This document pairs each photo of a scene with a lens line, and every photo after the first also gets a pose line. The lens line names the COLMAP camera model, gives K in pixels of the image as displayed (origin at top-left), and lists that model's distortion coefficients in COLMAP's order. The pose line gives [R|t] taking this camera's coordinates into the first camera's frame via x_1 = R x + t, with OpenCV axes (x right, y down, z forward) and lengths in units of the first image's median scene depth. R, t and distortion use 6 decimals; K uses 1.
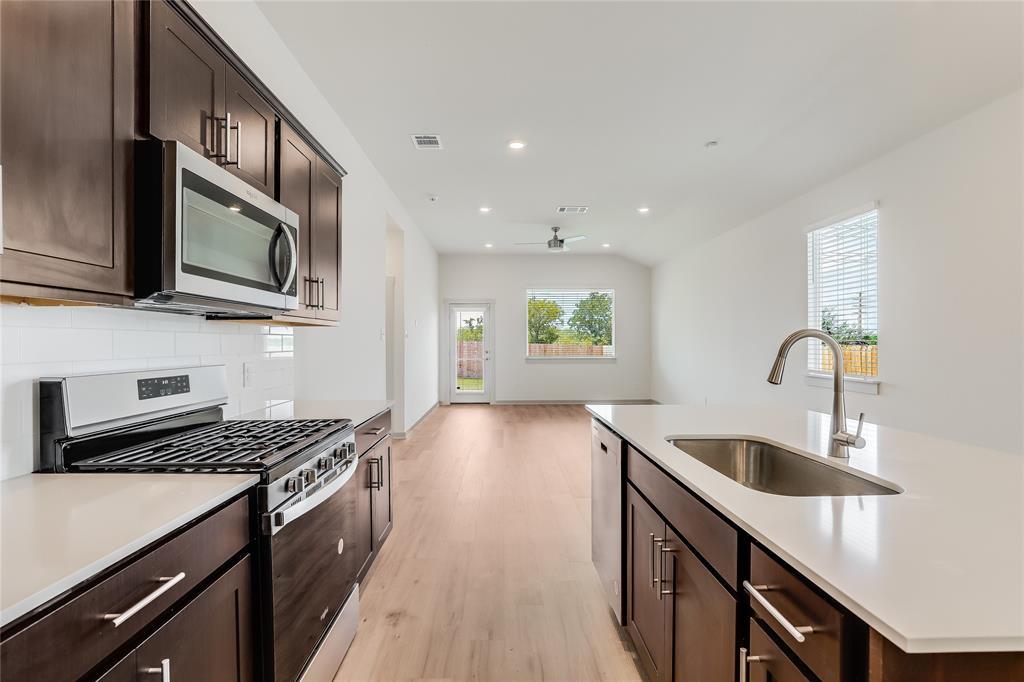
lens RADIAL K [[465.9, 0, 517.7], [0, 465.9, 342.3], [0, 0, 1]] dist [-0.017302, 0.003633]
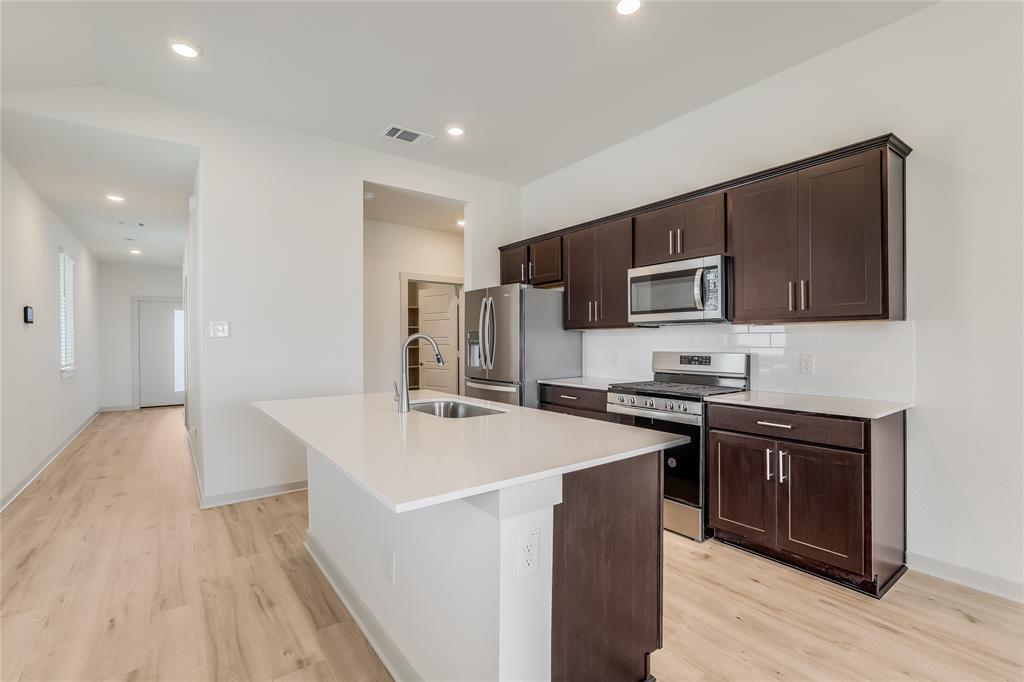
lens RADIAL K [[465.9, 0, 514.6], [0, 465.9, 342.2], [0, 0, 1]] dist [-0.017302, 0.003633]
pose [[-0.816471, 0.007030, -0.577344, 0.328155], [0.005027, 0.999975, 0.005068, -0.000953], [0.577365, 0.001235, -0.816486, 0.641589]]
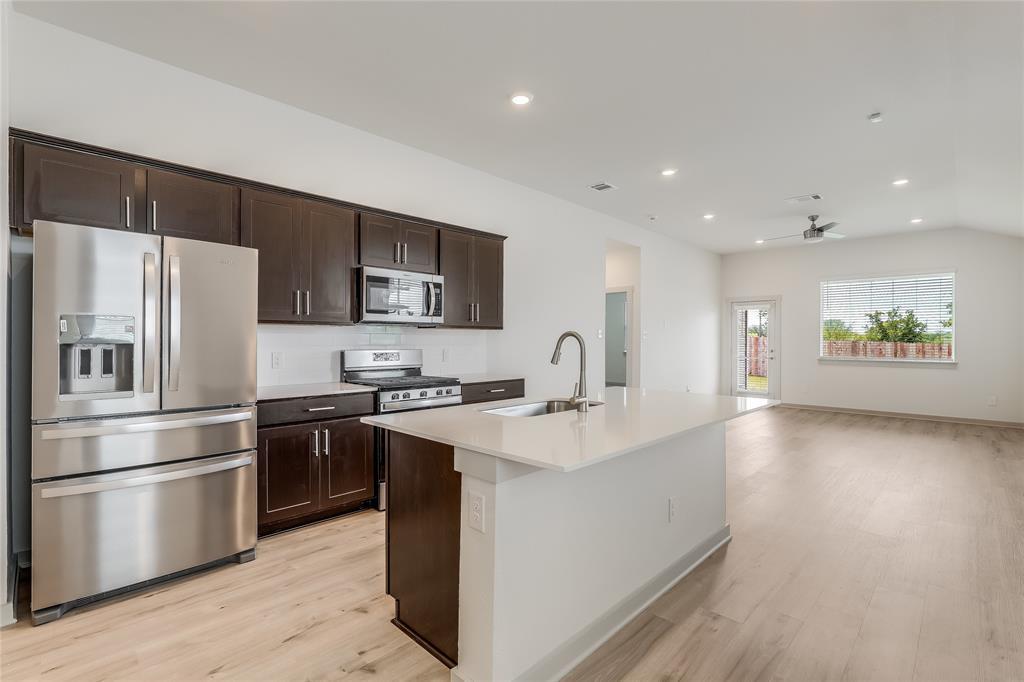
lens RADIAL K [[465.9, 0, 514.8], [0, 465.9, 336.7], [0, 0, 1]] dist [-0.017302, 0.003633]
pose [[0.699347, 0.001873, -0.714780, 0.417231], [-0.007341, 0.999963, -0.004562, -0.000830], [0.714744, 0.008437, 0.699335, -0.068542]]
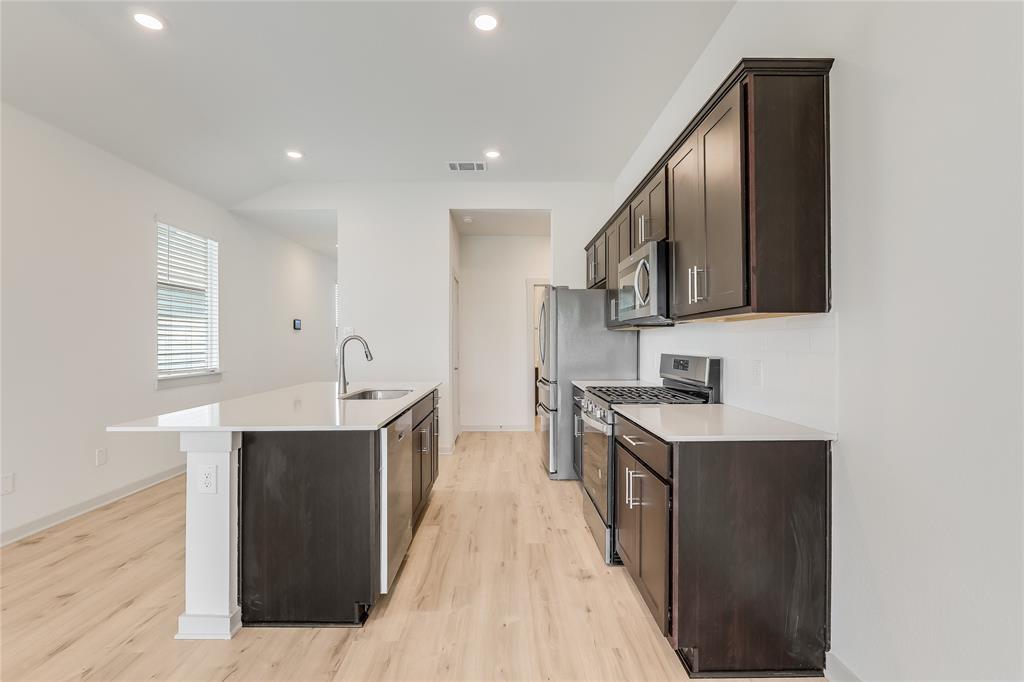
lens RADIAL K [[465.9, 0, 506.4], [0, 465.9, 342.7], [0, 0, 1]] dist [-0.017302, 0.003633]
pose [[-0.999849, 0.004791, 0.016690, -0.020857], [0.004874, 0.999976, 0.004934, -0.000619], [-0.016666, 0.005015, -0.999849, 0.797625]]
